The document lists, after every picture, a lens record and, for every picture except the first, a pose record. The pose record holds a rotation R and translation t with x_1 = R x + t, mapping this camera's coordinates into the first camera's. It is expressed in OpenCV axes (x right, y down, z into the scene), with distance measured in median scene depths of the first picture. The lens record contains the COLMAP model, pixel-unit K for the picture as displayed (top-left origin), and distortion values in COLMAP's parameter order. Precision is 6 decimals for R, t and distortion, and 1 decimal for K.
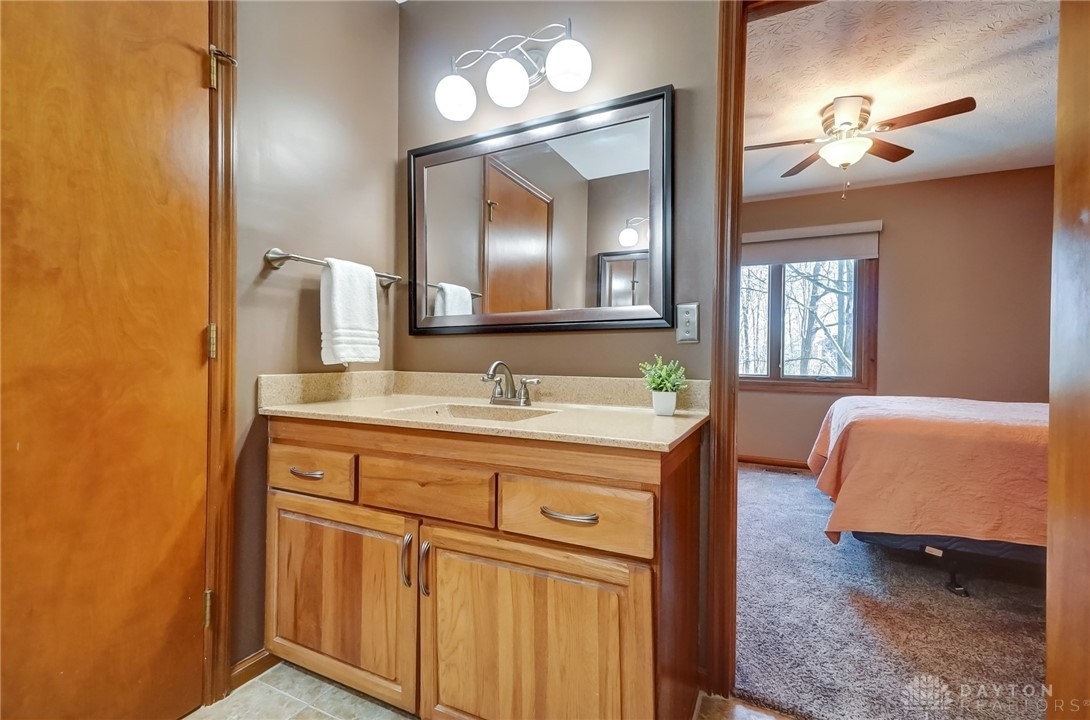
lens RADIAL K [[476.1, 0, 554.7], [0, 476.1, 353.8], [0, 0, 1]] dist [-0.061853, 0.020822]
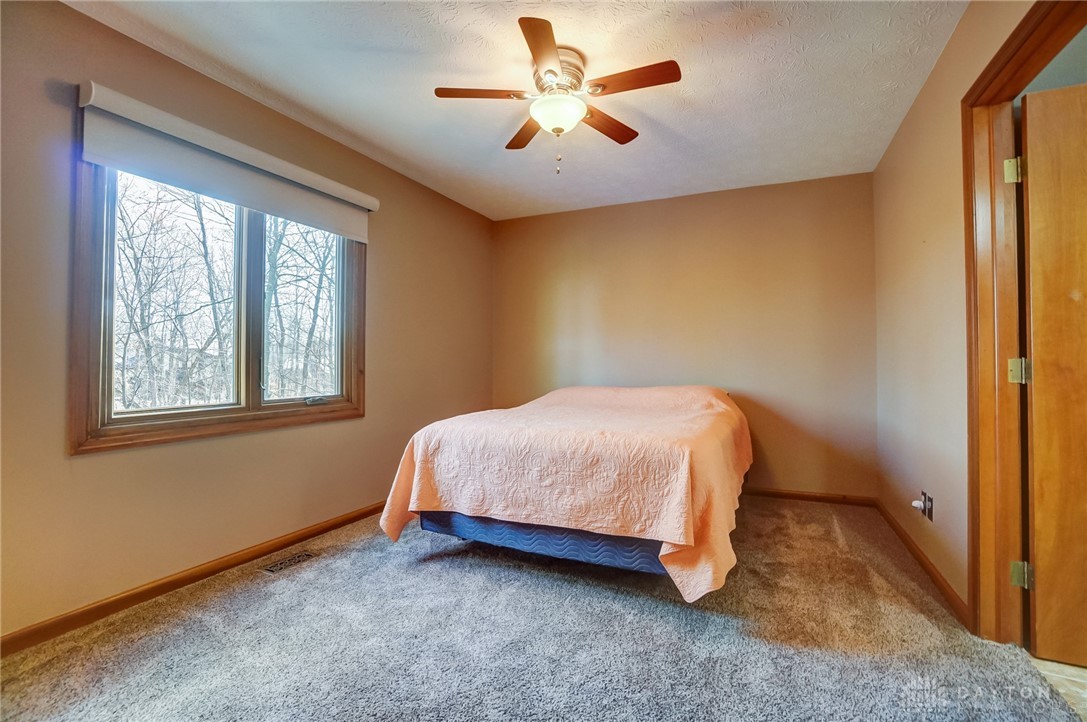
lens RADIAL K [[474.8, 0, 553.2], [0, 474.8, 354.8], [0, 0, 1]] dist [-0.061853, 0.020822]
pose [[-0.029913, 0.014382, 0.999449, -0.113992], [-0.002812, 0.999891, -0.014472, -0.004509], [-0.999549, -0.003243, -0.029869, 0.693961]]
